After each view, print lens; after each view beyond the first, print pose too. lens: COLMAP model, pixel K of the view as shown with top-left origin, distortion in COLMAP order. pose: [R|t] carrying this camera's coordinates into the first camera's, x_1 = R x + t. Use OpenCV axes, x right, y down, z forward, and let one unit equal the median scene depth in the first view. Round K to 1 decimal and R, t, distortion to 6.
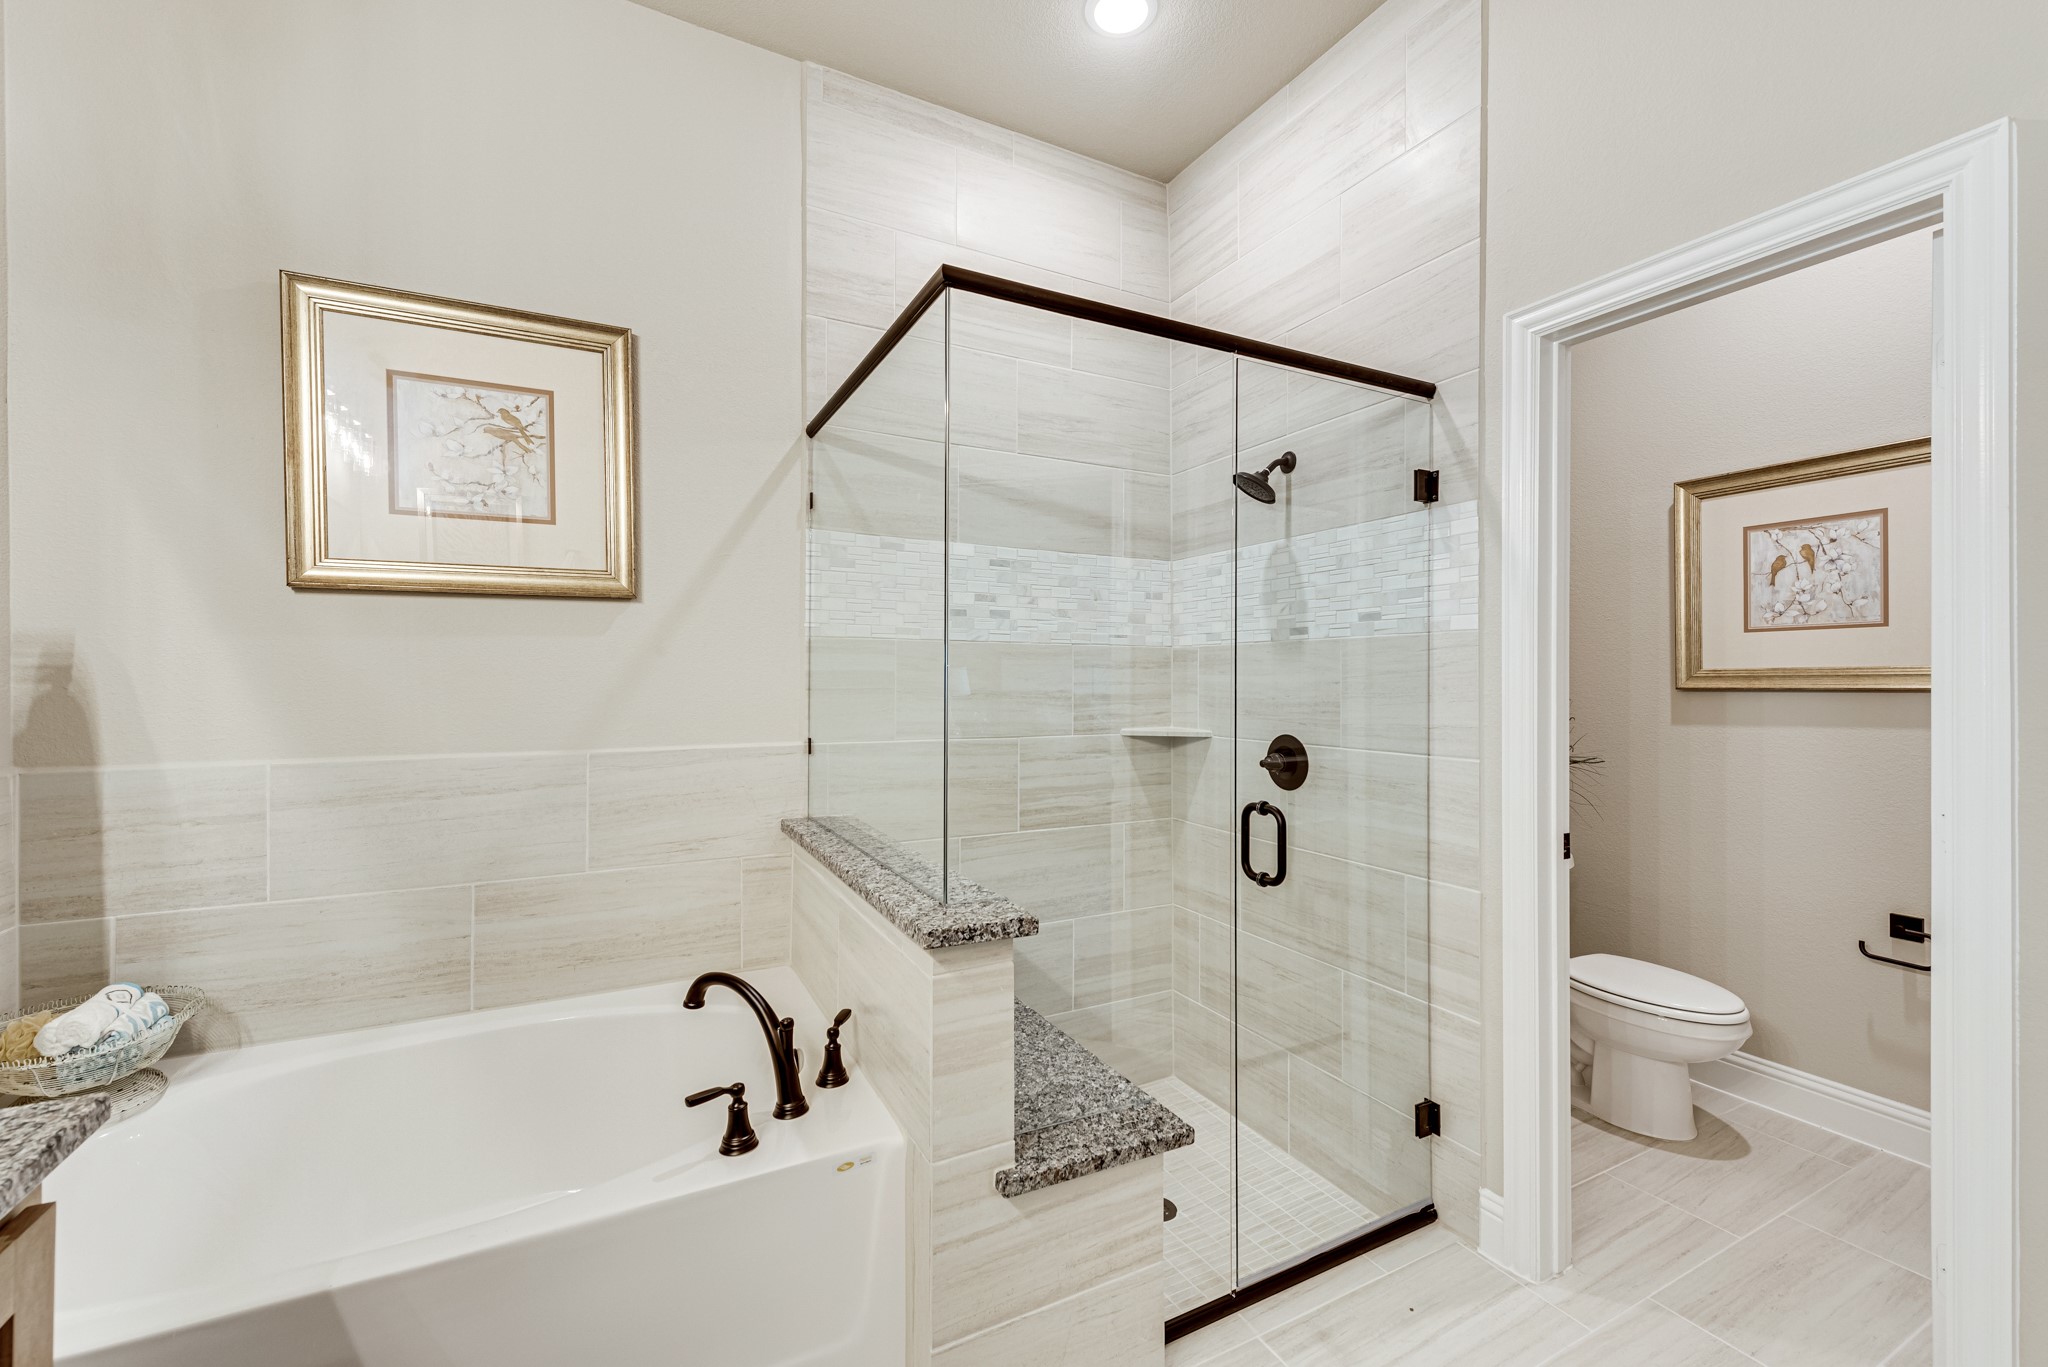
lens RADIAL K [[802.0, 0, 1013.5], [0, 802.0, 675.7], [0, 0, 1]] dist [-0.000007, -0.000047]
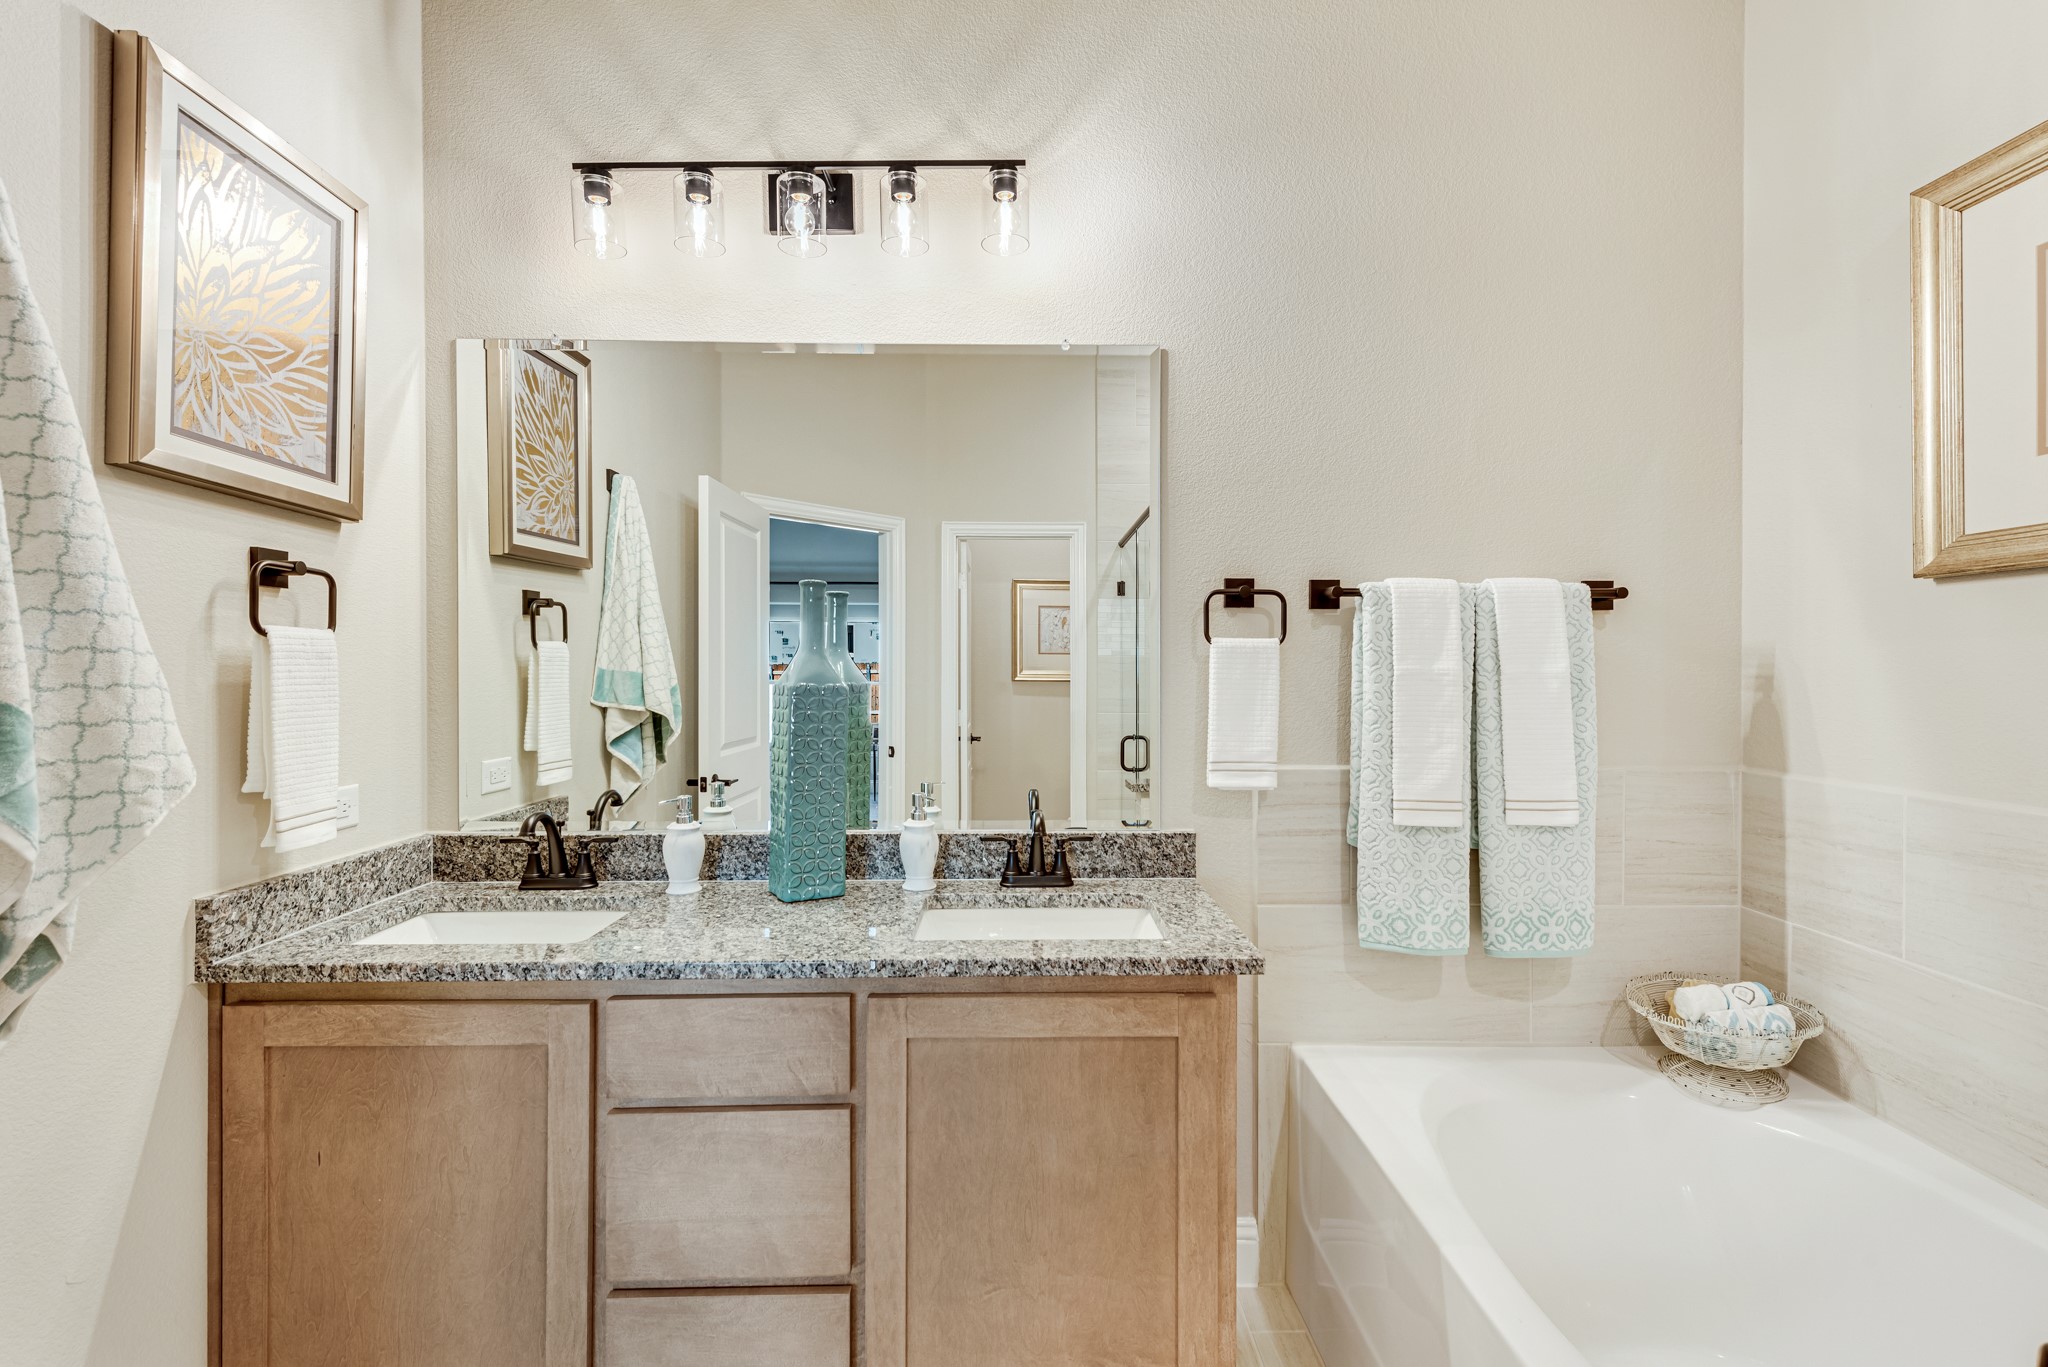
lens RADIAL K [[802.0, 0, 1014.0], [0, 802.0, 684.3], [0, 0, 1]] dist [-0.000007, -0.000047]
pose [[-0.412904, 0.006383, -0.910752, 0.206224], [-0.002539, 0.999963, 0.008159, -0.007067], [0.910771, 0.005681, -0.412873, 0.527604]]
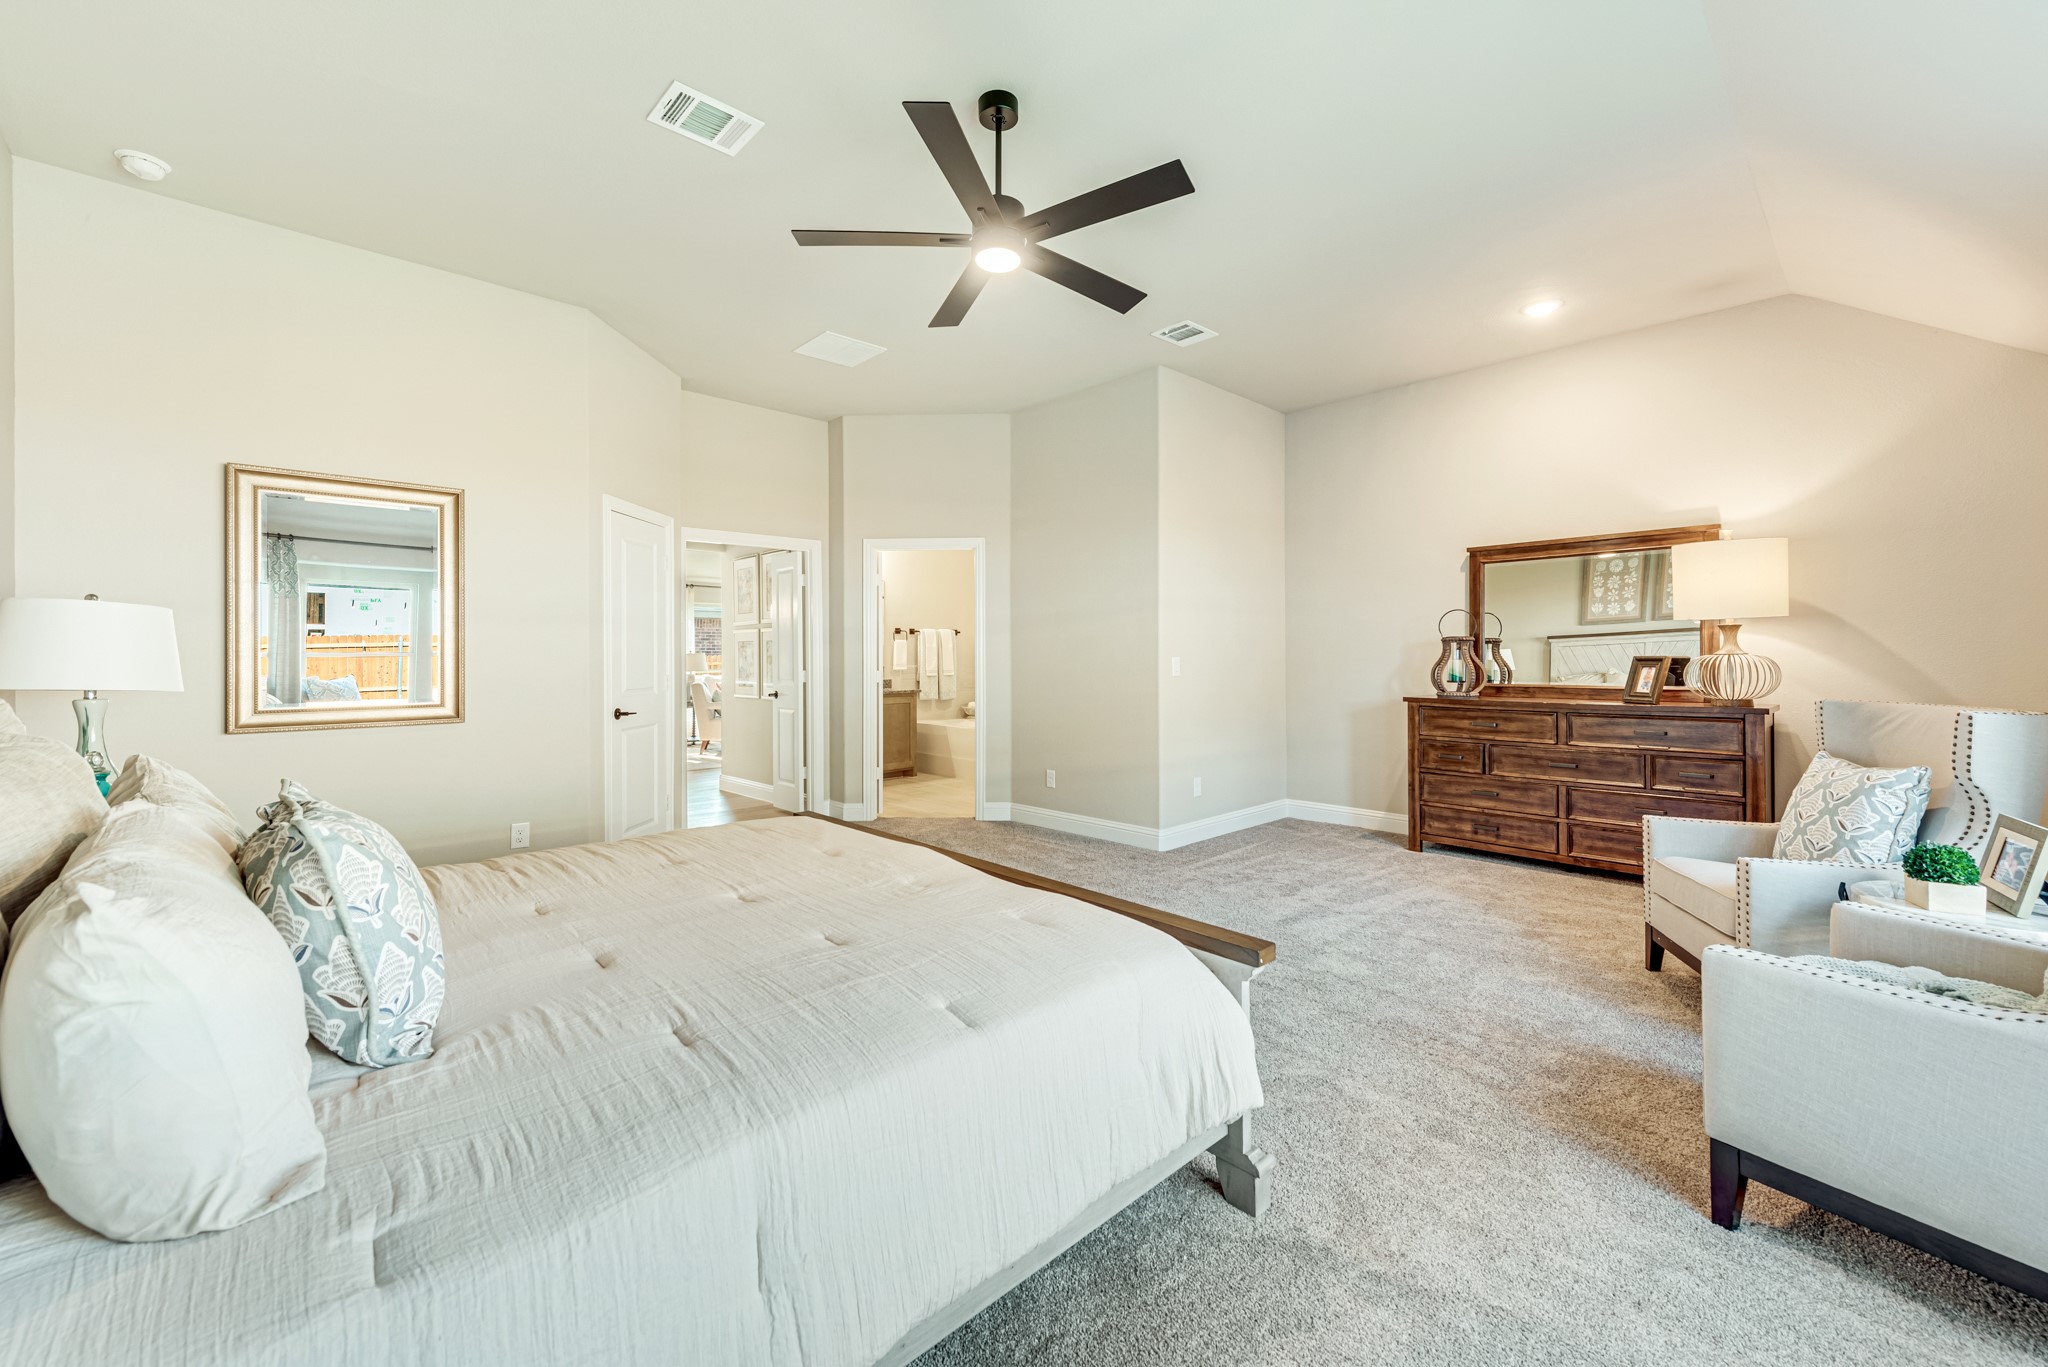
lens RADIAL K [[802.0, 0, 1028.1], [0, 802.0, 663.7], [0, 0, 1]] dist [-0.000007, -0.000047]
pose [[0.290815, 0.013122, -0.956689, 4.334251], [-0.002946, 0.999913, 0.012820, 0.025058], [0.956775, -0.000910, 0.290829, -0.337401]]
